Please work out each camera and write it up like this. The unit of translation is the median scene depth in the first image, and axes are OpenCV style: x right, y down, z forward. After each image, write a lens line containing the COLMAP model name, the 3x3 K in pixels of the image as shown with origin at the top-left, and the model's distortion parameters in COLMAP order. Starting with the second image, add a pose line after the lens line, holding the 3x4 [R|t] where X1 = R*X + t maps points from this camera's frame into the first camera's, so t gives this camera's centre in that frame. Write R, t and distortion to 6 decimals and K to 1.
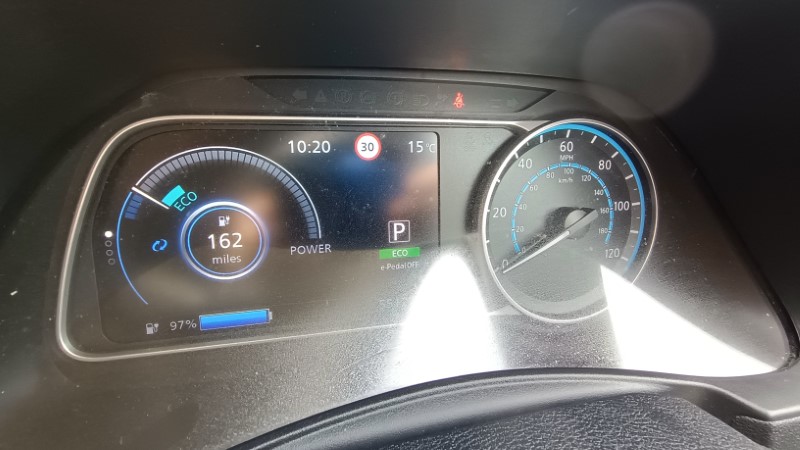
lens RADIAL K [[360.2, 0, 401.6], [0, 360.2, 222.2], [0, 0, 1]] dist [0.000827, 0.000314]
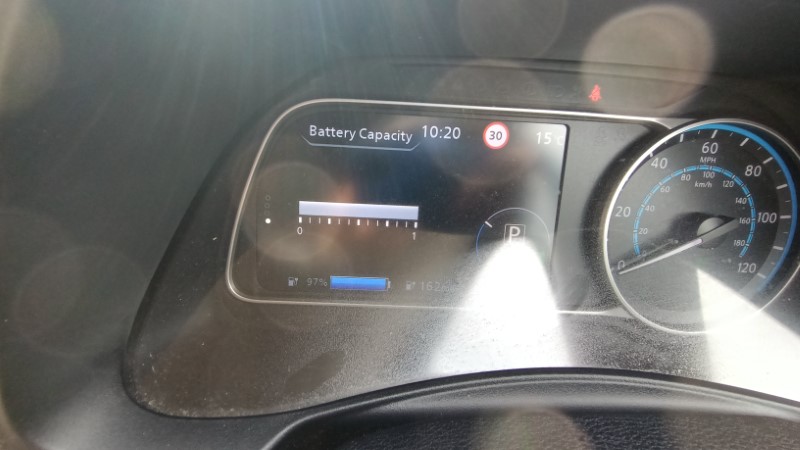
lens RADIAL K [[360.2, 0, 401.6], [0, 360.2, 222.2], [0, 0, 1]] dist [0.000827, 0.000314]
pose [[0.978706, 0.103700, -0.177145, -0.136289], [-0.096865, 0.994195, 0.046828, 0.013246], [0.180973, -0.028671, 0.983070, -0.060040]]
